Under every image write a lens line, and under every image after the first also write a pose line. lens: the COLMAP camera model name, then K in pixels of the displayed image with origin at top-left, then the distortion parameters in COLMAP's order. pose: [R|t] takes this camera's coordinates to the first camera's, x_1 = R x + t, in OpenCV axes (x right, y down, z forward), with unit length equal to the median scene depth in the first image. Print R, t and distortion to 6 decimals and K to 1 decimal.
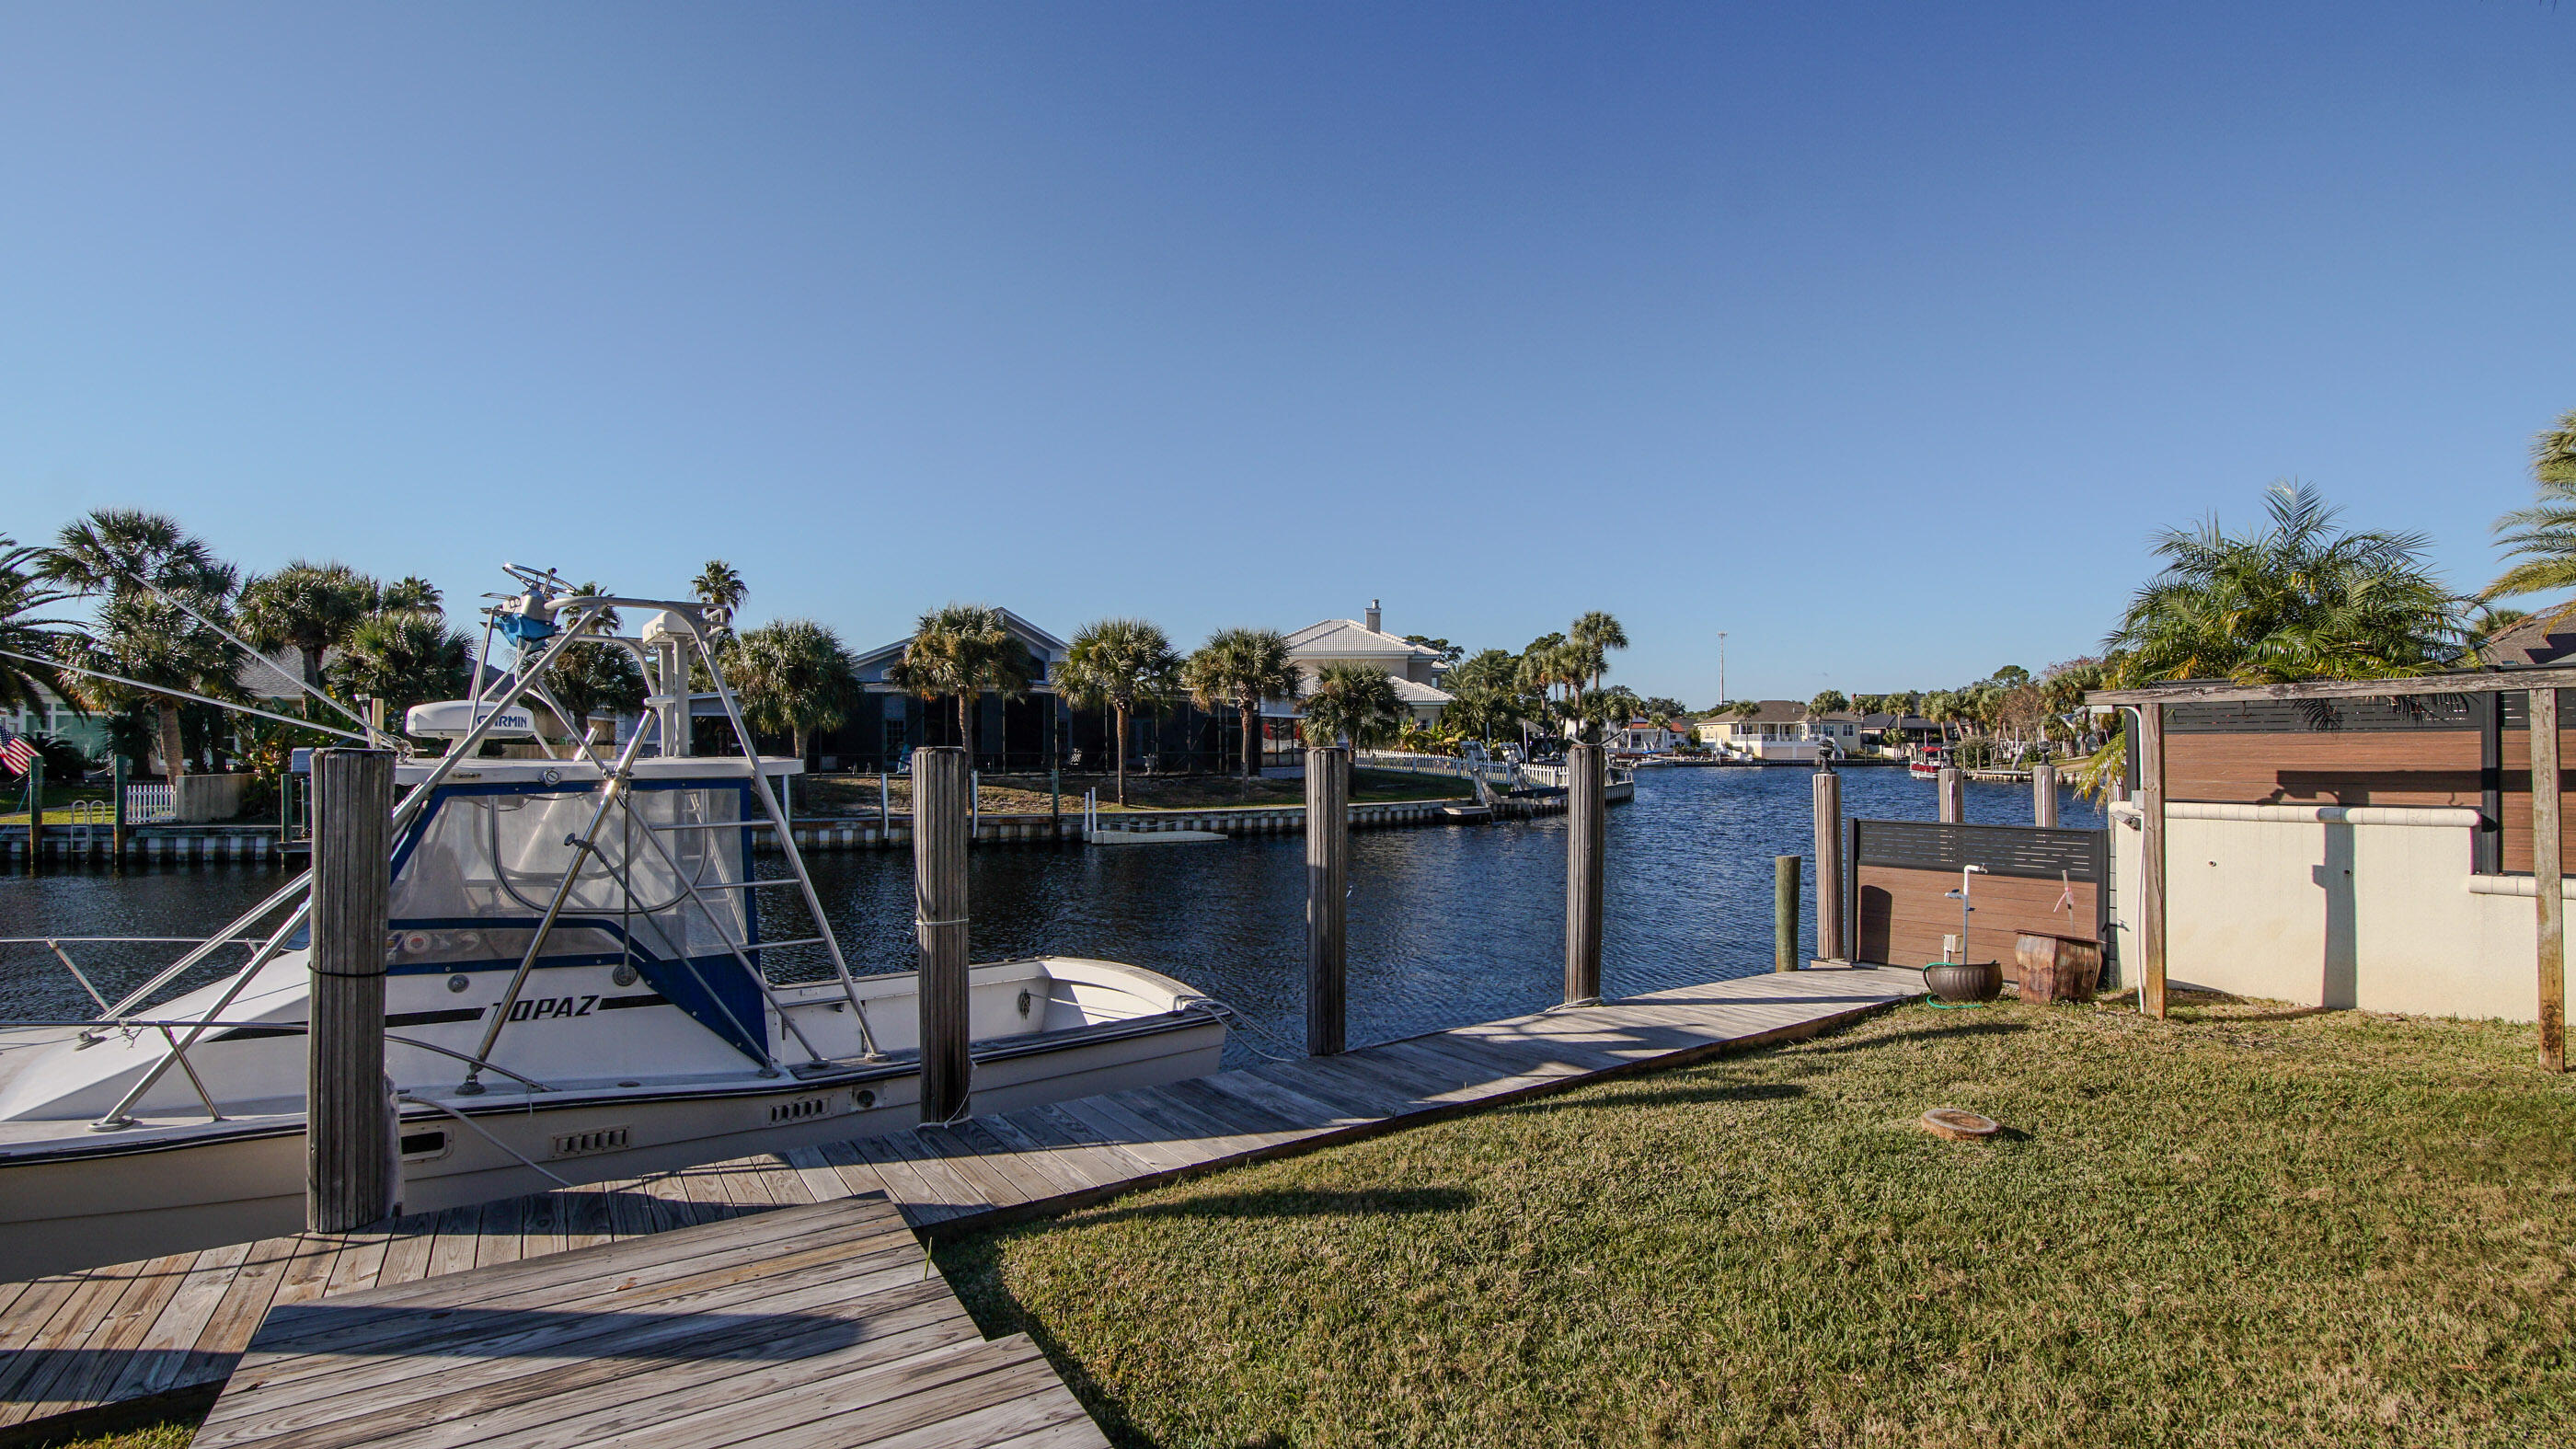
lens RADIAL K [[1149.1, 0, 1280.8], [0, 1149.1, 743.4], [0, 0, 1]] dist [-0.038815, 0.007847]
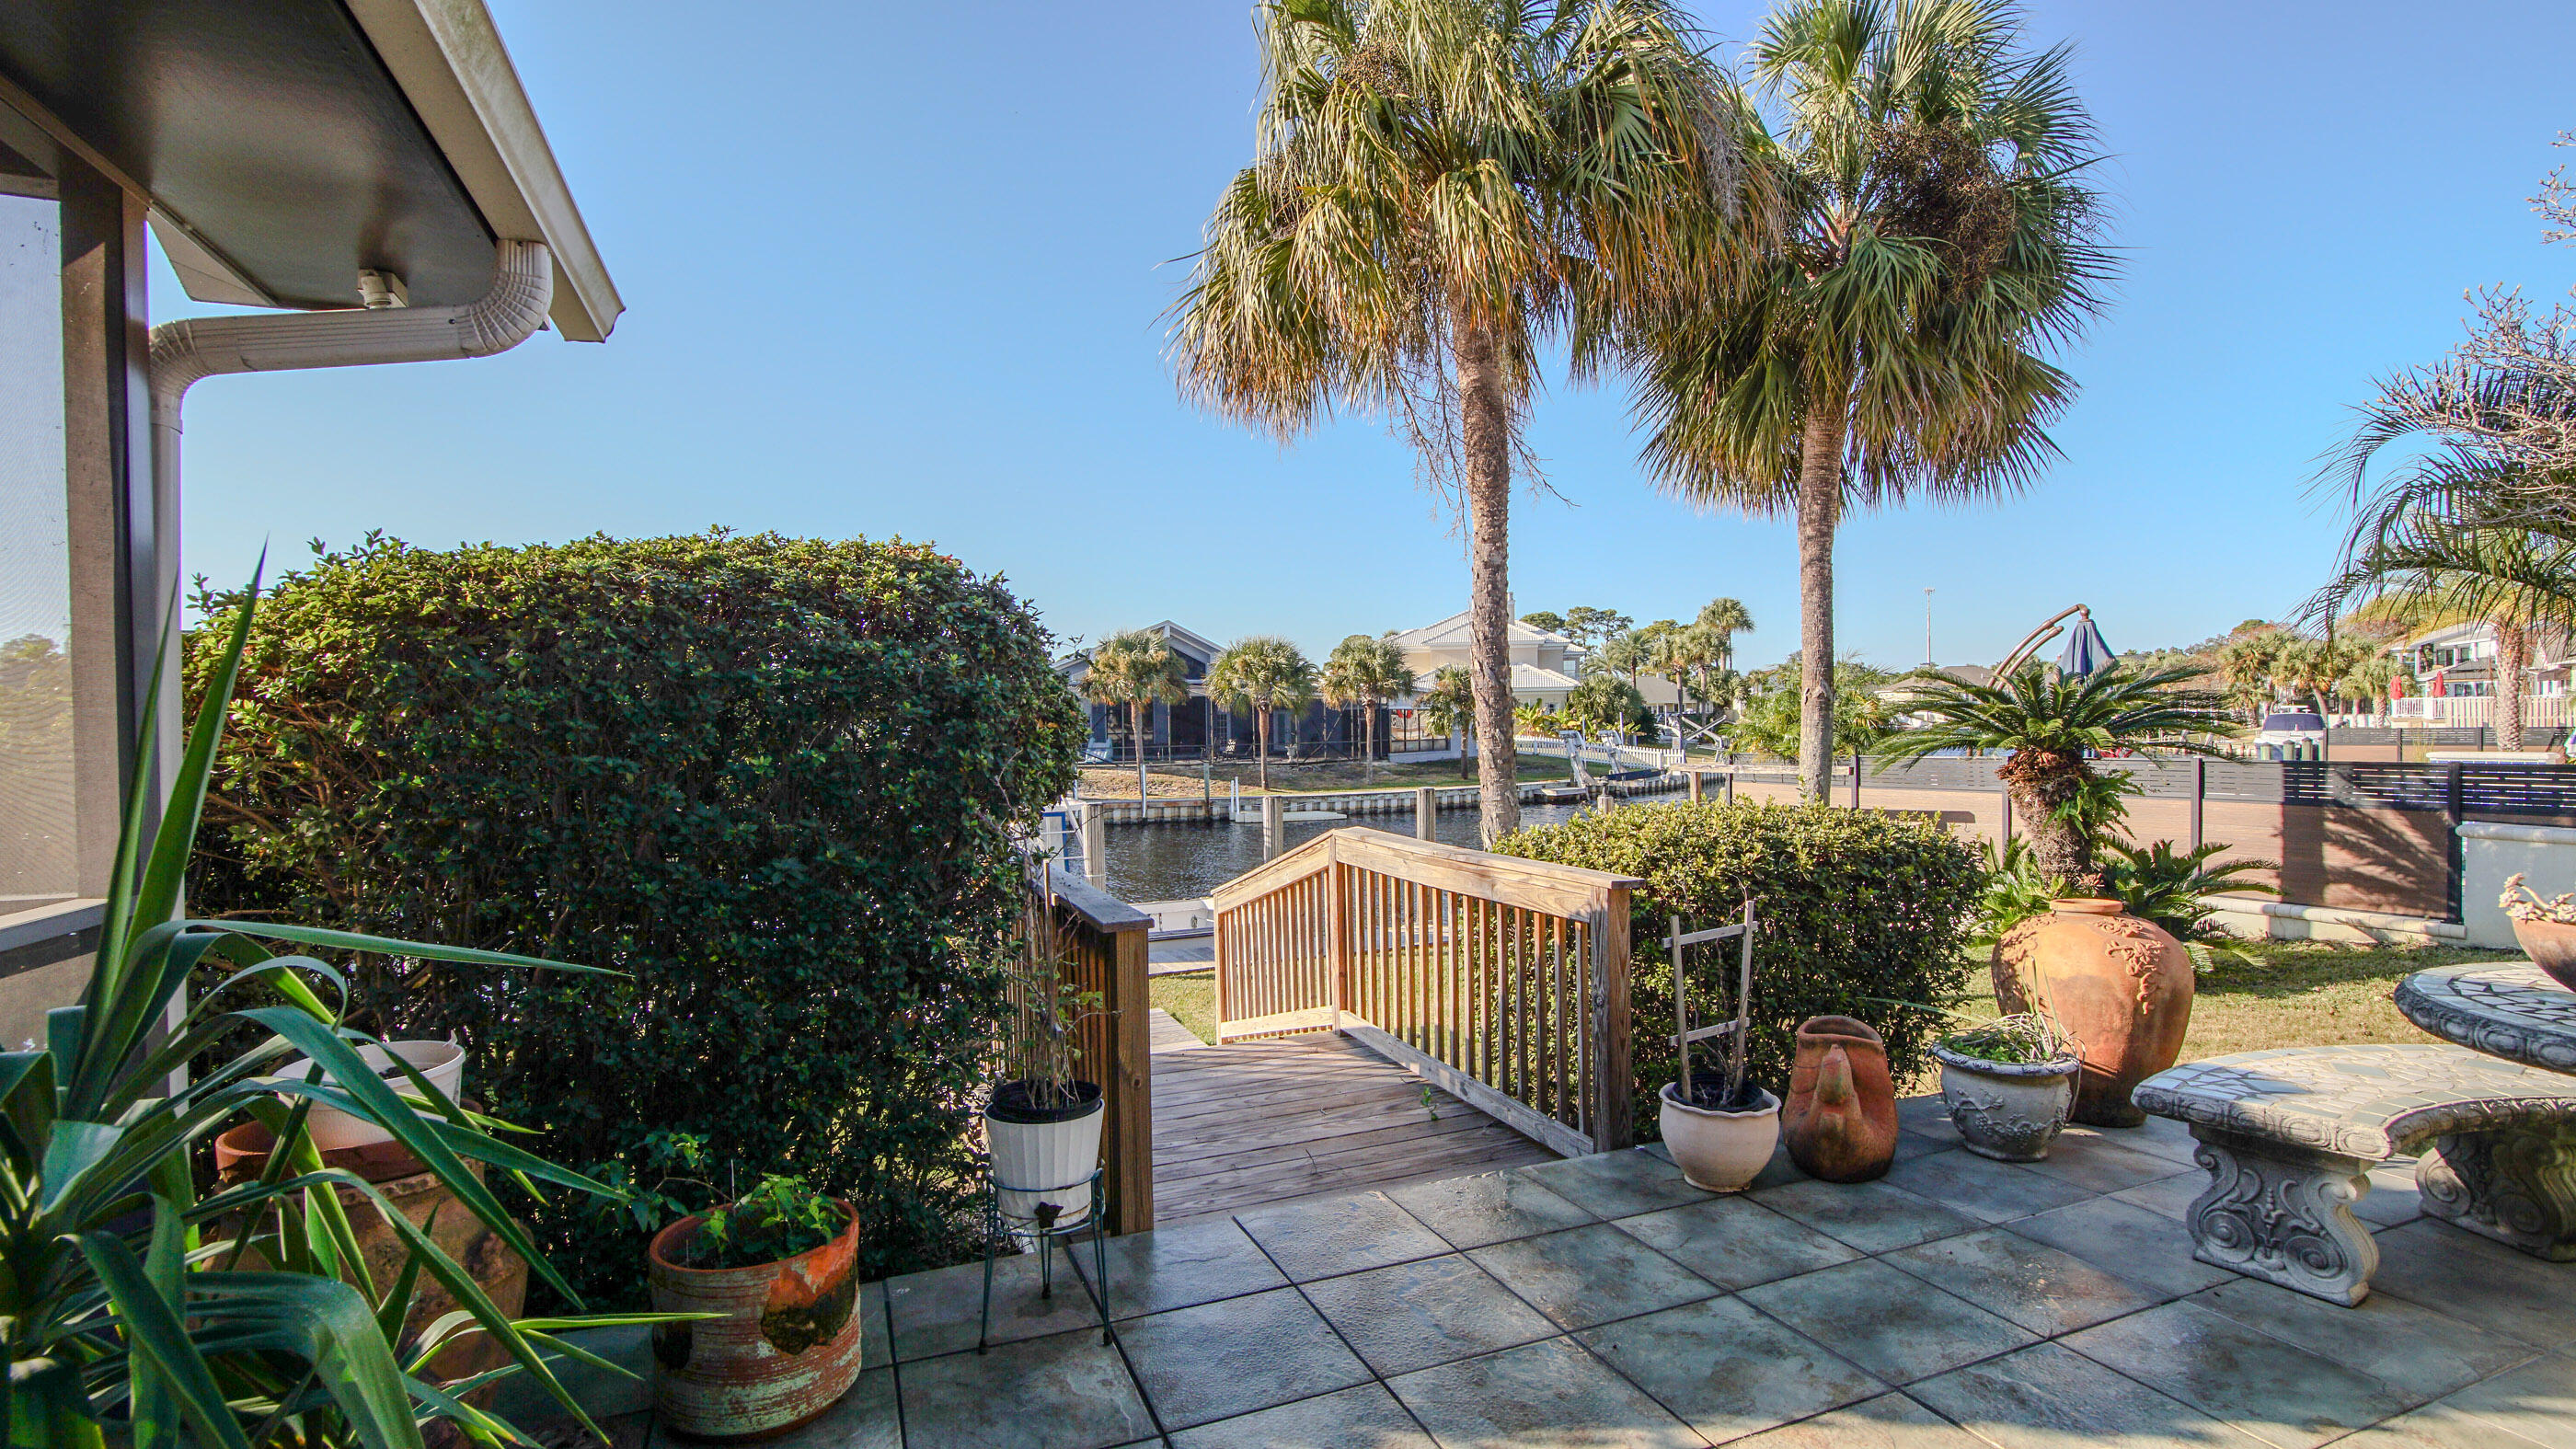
lens RADIAL K [[1149.1, 0, 1280.8], [0, 1149.1, 743.4], [0, 0, 1]] dist [-0.038815, 0.007847]
pose [[0.988168, -0.008532, -0.153140, 0.060304], [0.012589, 0.999594, 0.025542, -0.023522], [0.152860, -0.027168, 0.987874, -0.180772]]
